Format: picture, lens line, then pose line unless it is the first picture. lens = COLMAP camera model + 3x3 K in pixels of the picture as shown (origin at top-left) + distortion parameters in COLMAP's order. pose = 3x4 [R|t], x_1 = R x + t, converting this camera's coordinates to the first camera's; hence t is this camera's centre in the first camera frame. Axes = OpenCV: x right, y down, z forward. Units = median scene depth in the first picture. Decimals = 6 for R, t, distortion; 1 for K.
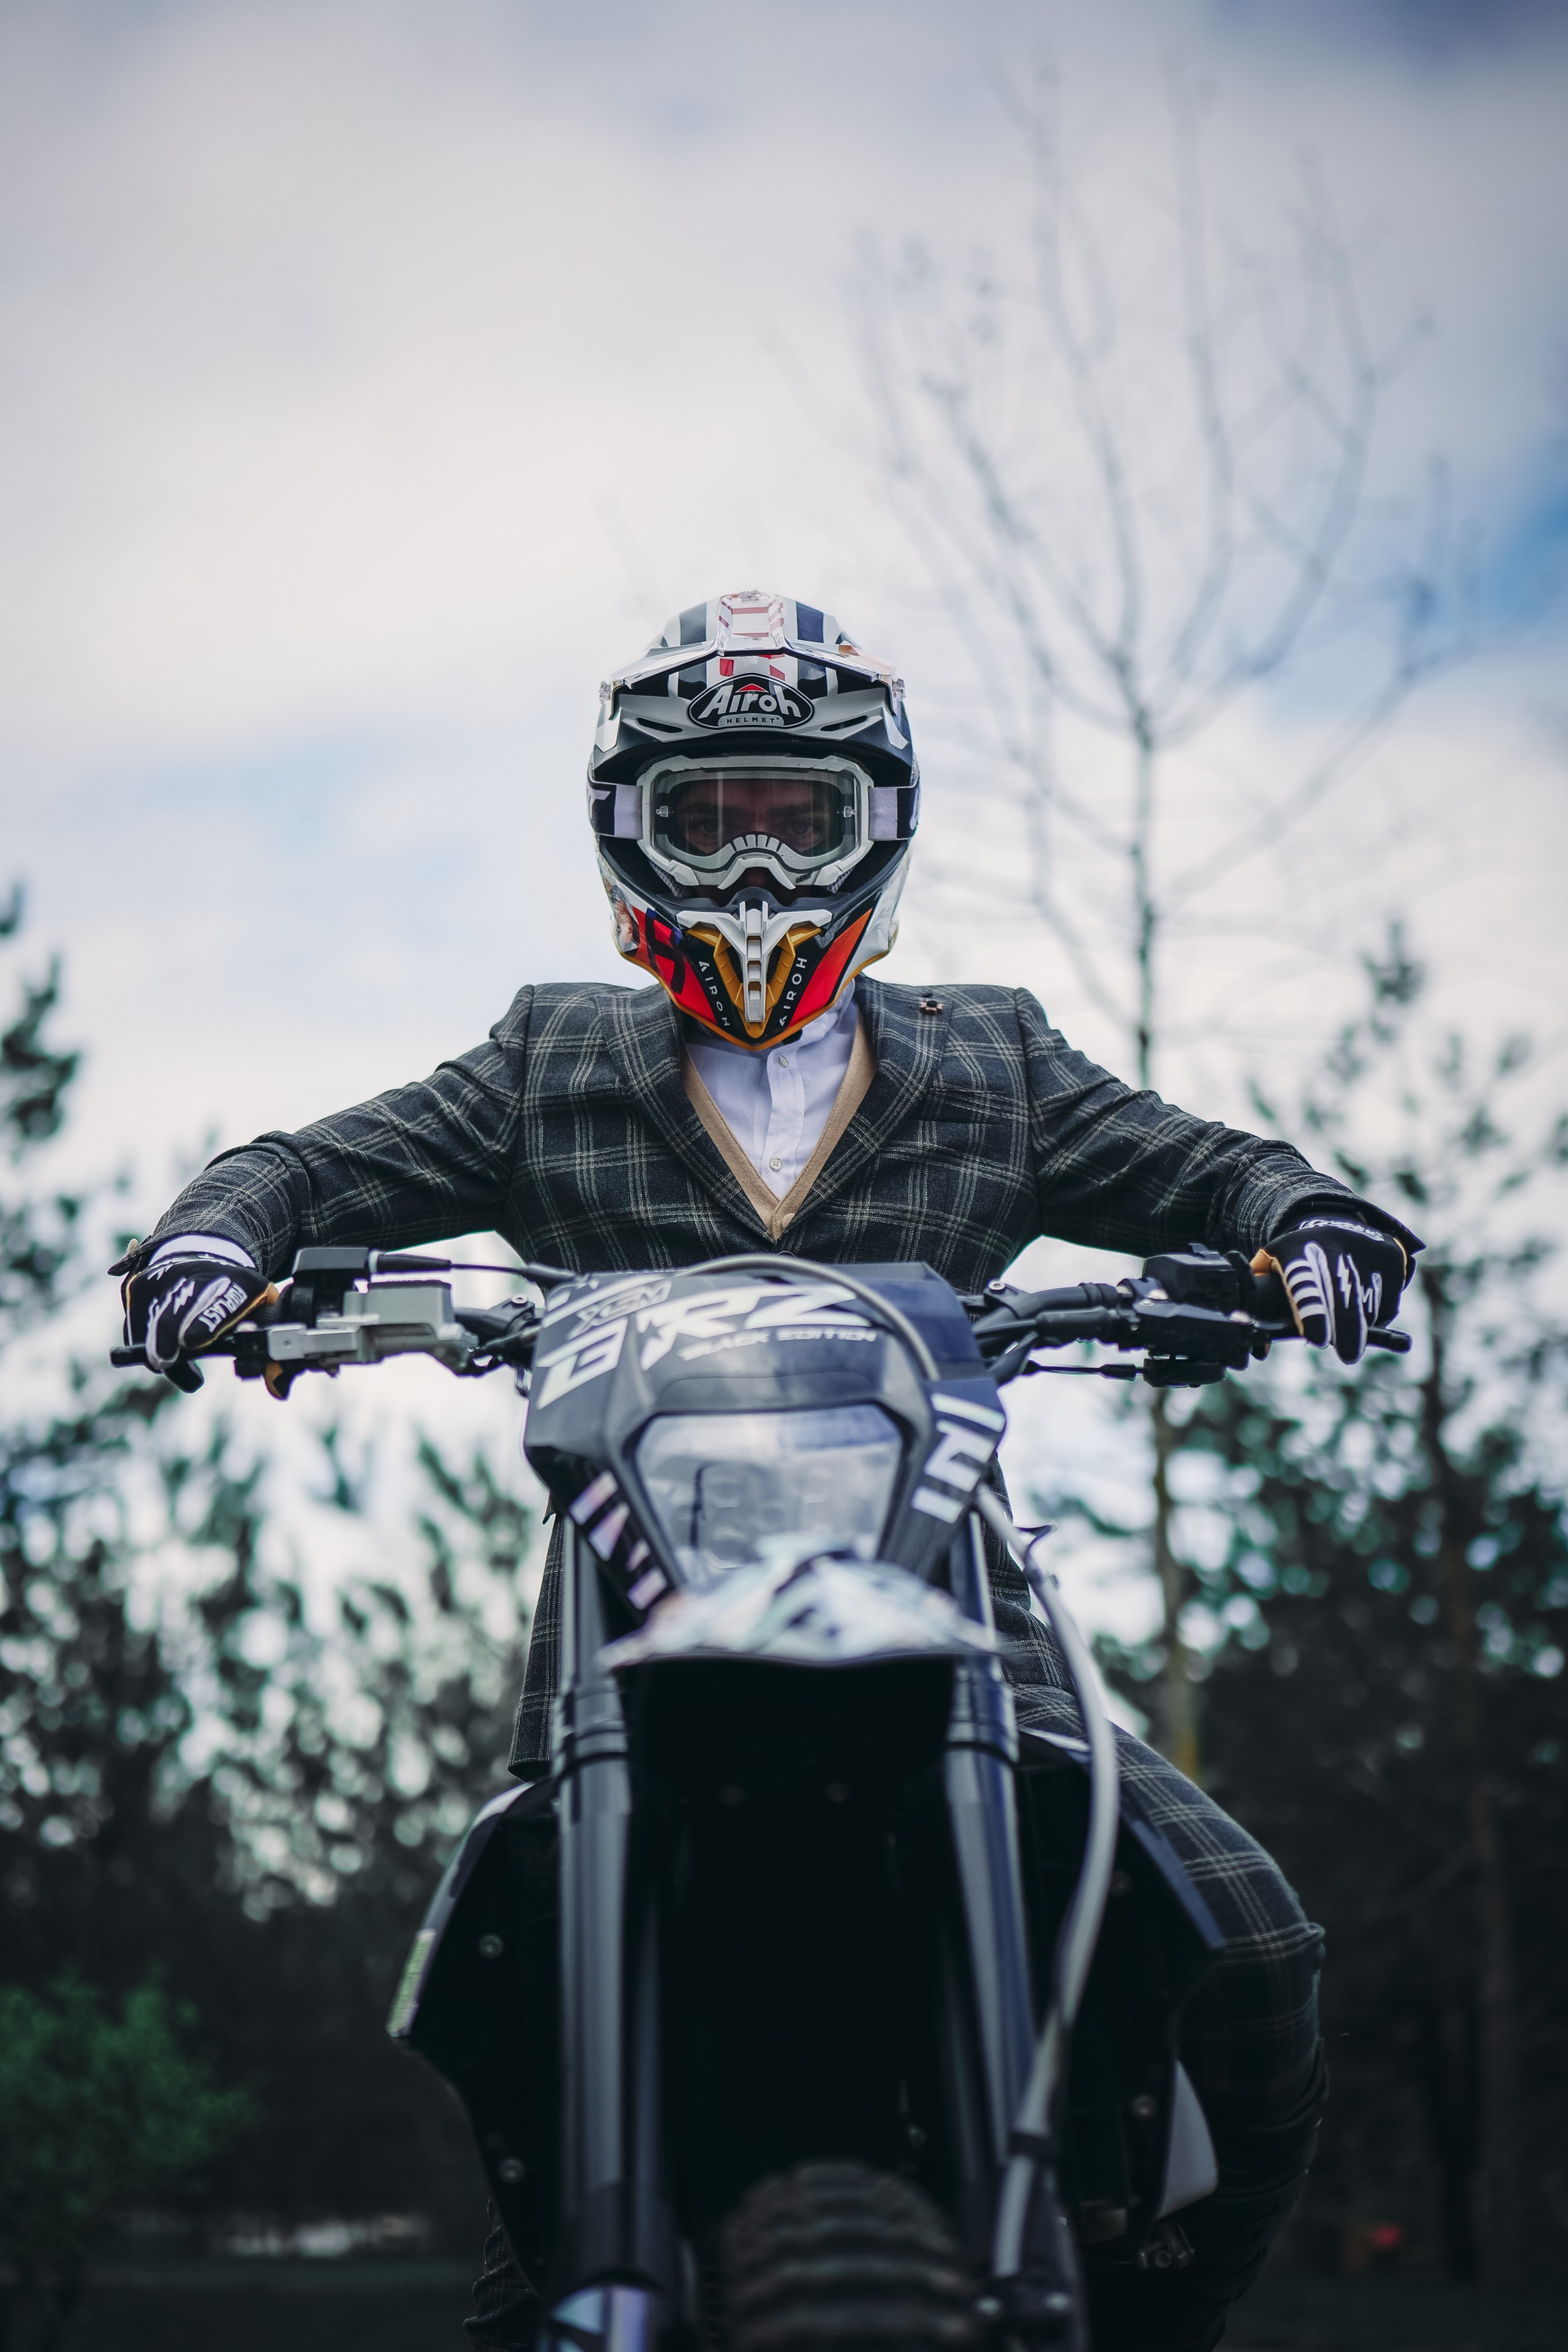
lens RADIAL K [[3490.3, 0, 783.3], [0, 3490.3, 1255.0], [0, 0, 1]] dist [-0.094092, -0.034390]
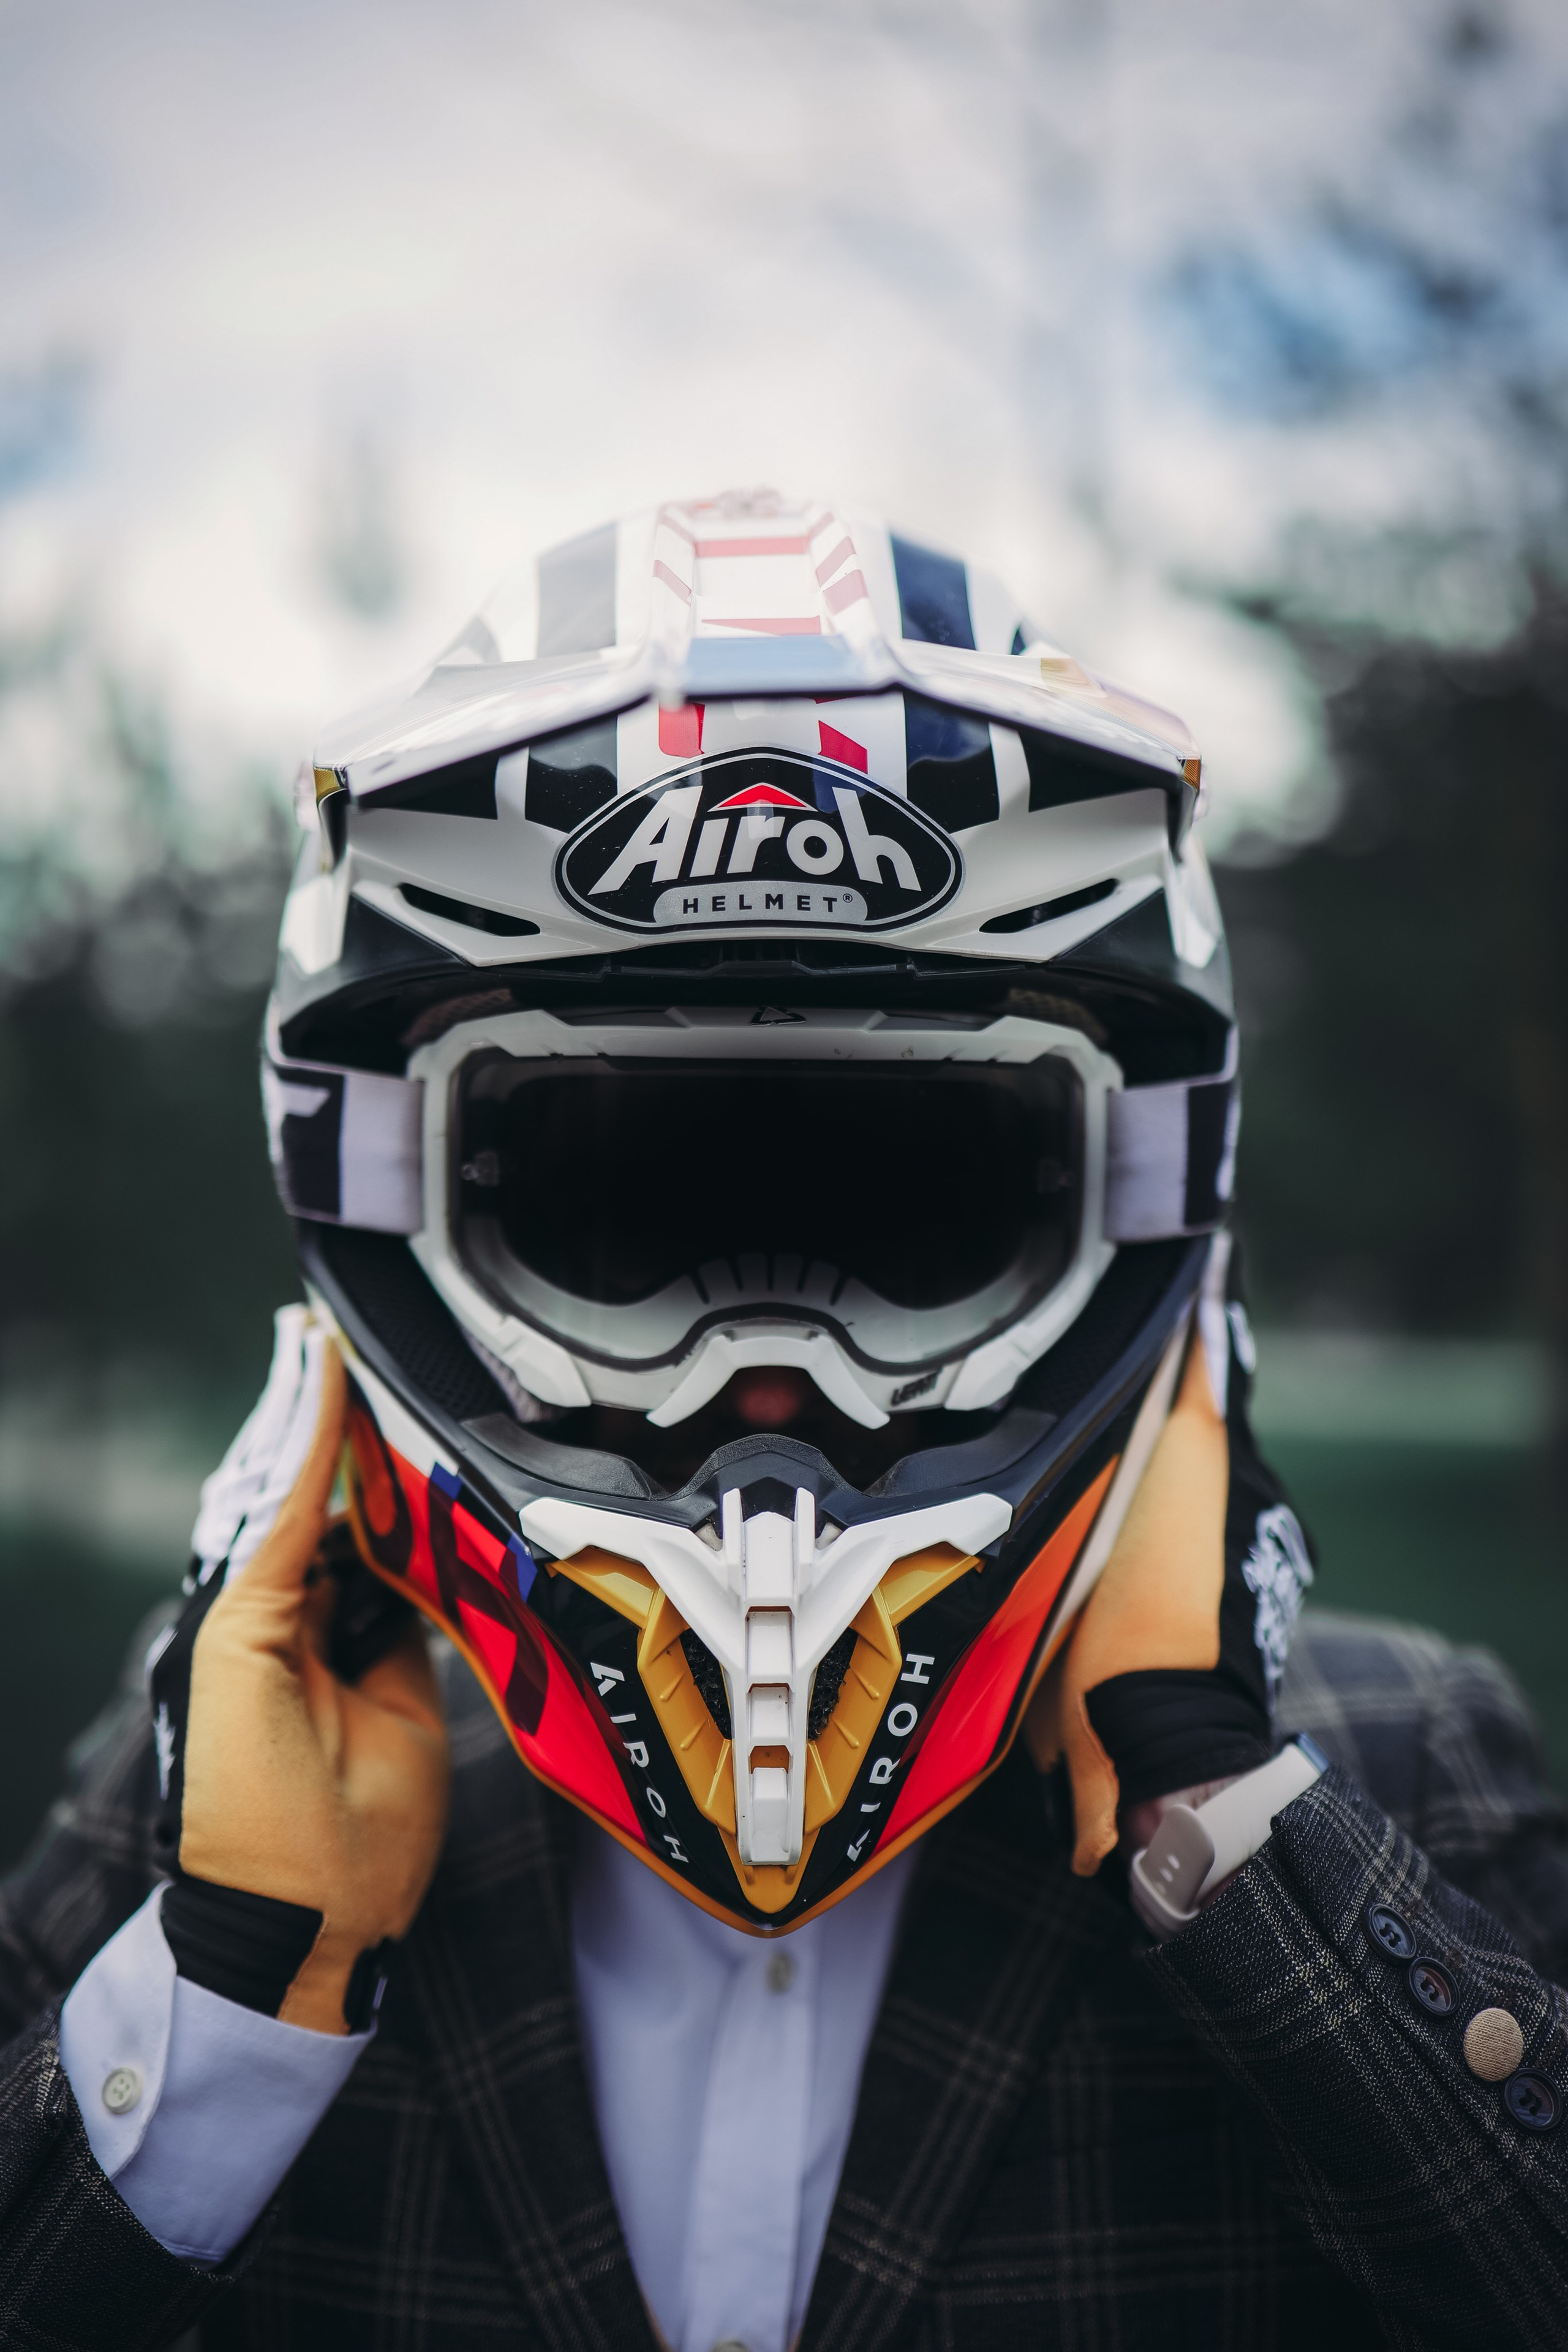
lens RADIAL K [[3490.3, 0, 783.3], [0, 3490.3, 1255.0], [0, 0, 1]] dist [-0.094092, -0.034390]
pose [[0.999761, 0.002337, 0.021758, -0.013796], [-0.002592, 0.999928, 0.011719, -0.124720], [-0.021729, -0.011773, 0.999695, 0.684078]]
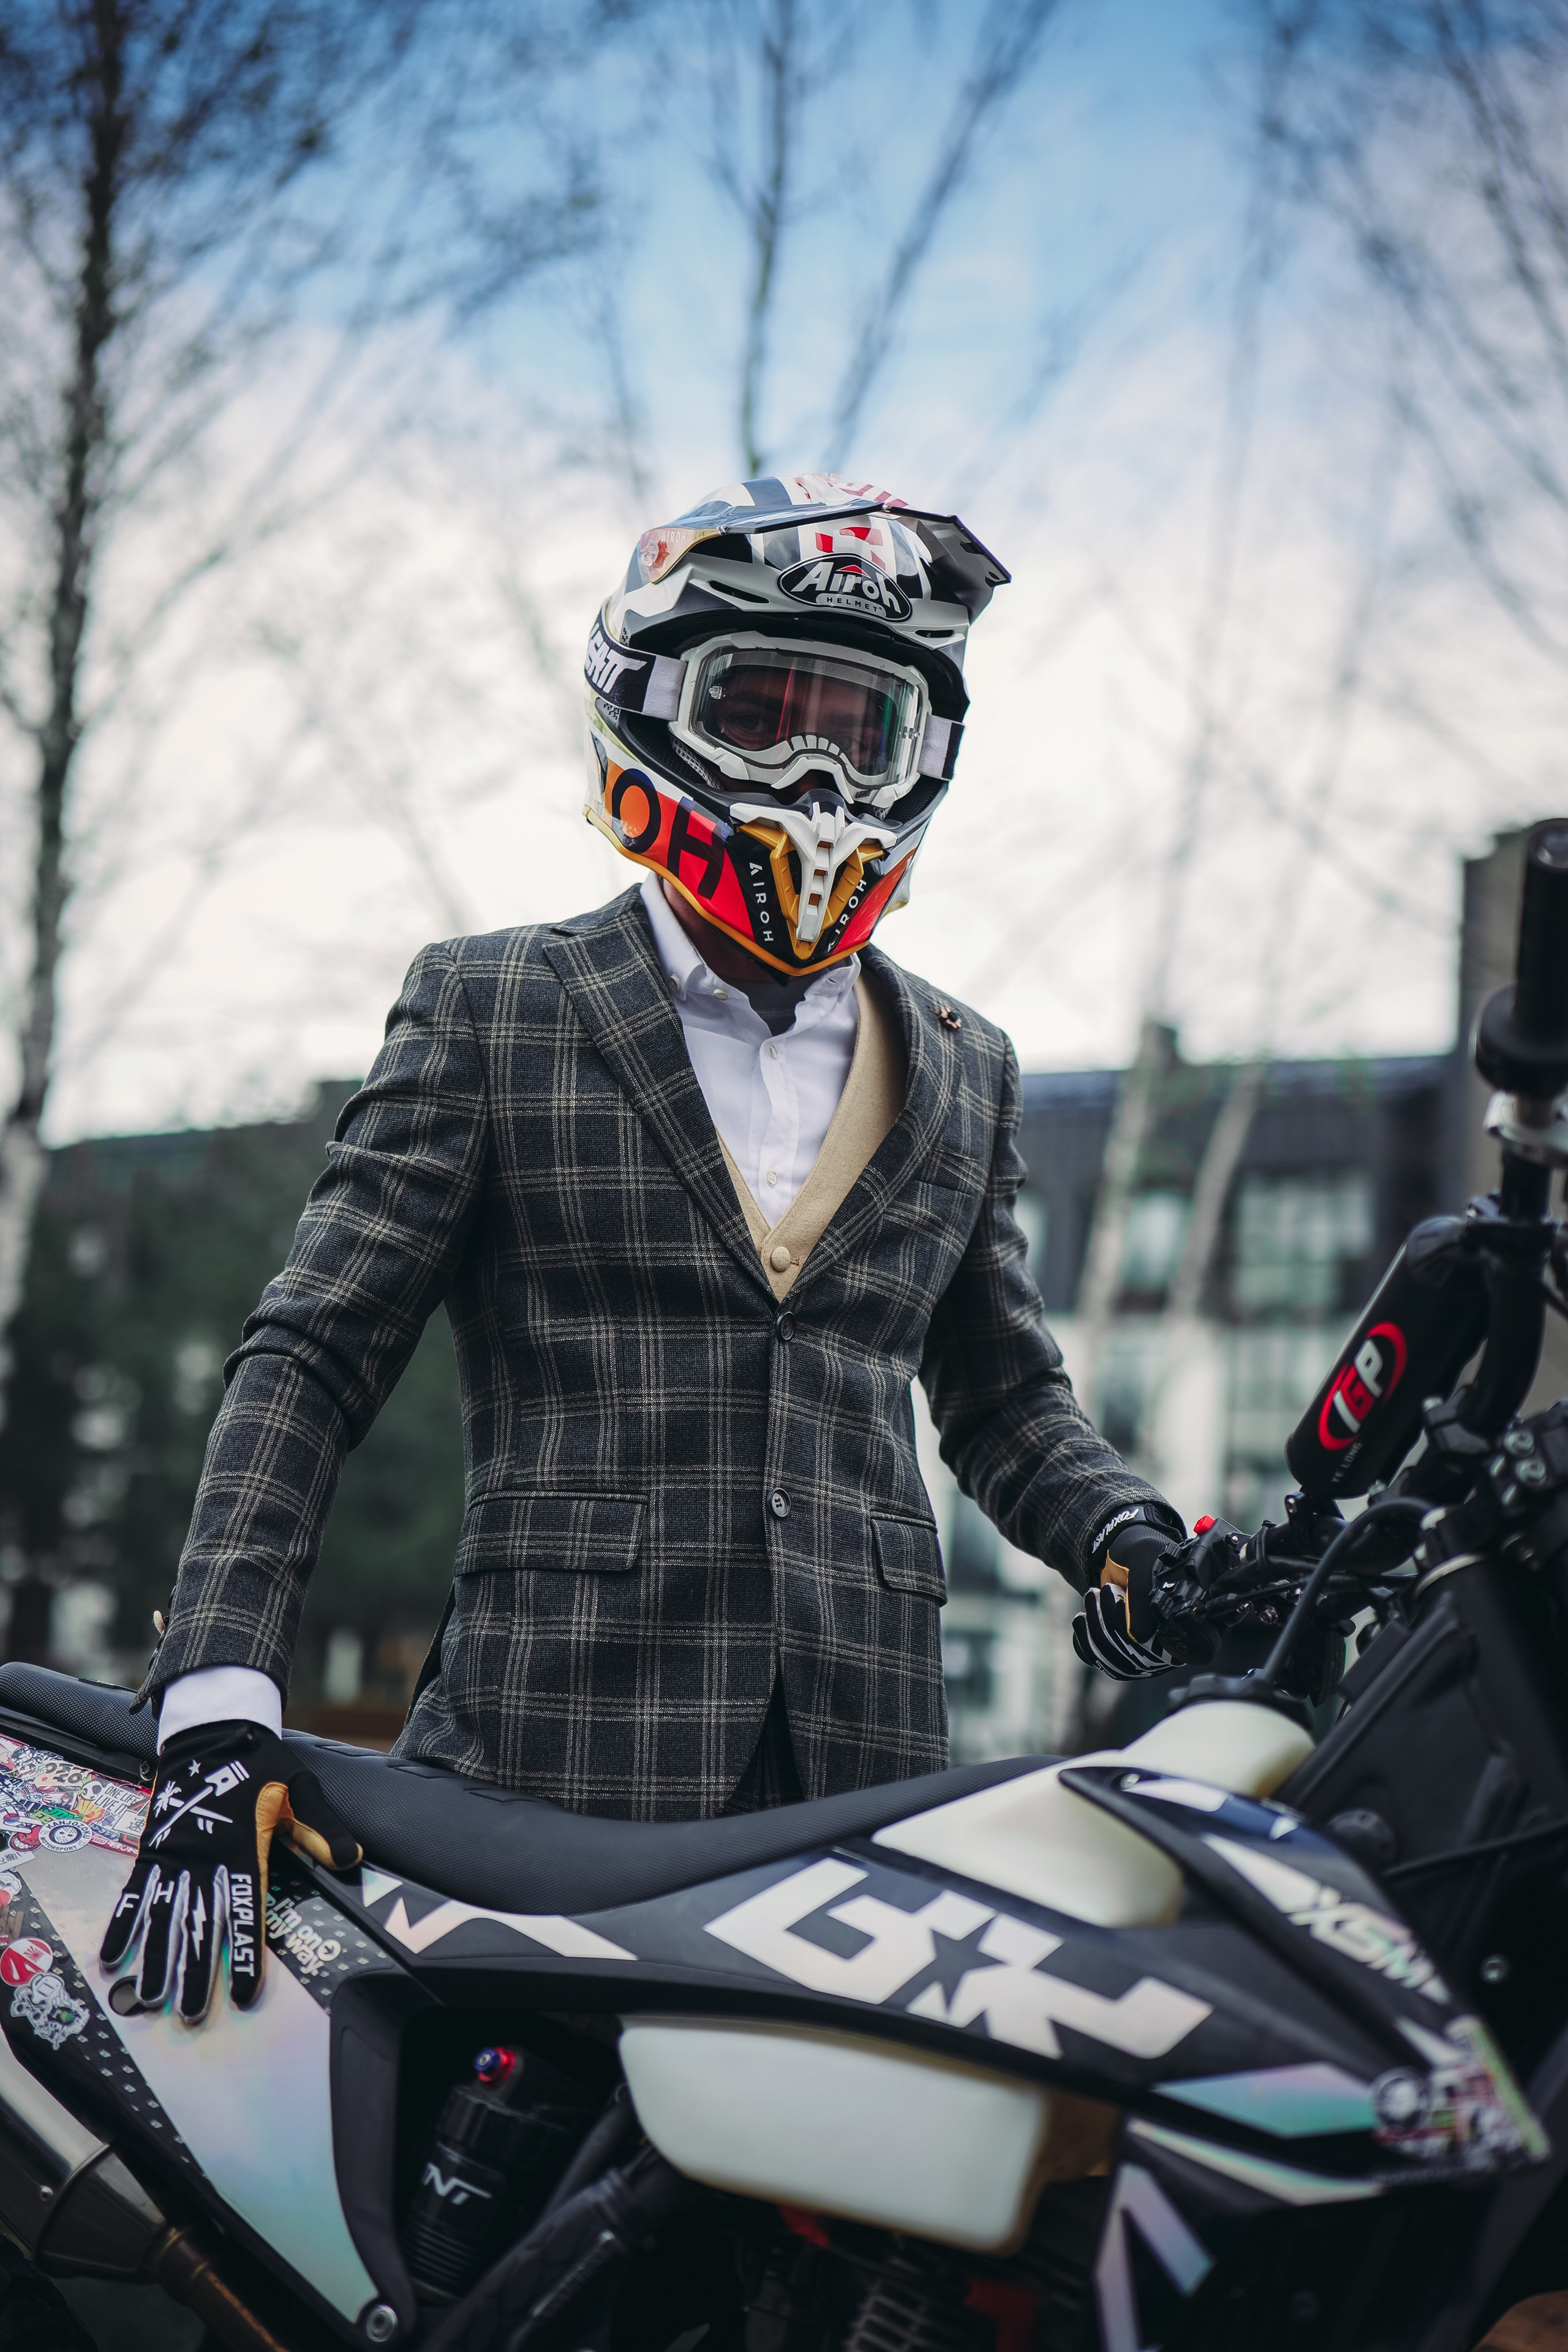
lens RADIAL K [[3490.3, 0, 783.3], [0, 3490.3, 1255.0], [0, 0, 1]] dist [-0.094092, -0.034390]
pose [[0.944867, 0.147304, 0.292453, -0.256866], [-0.124062, 0.987562, -0.096594, 0.096000], [-0.303044, 0.054986, 0.951389, 0.172997]]
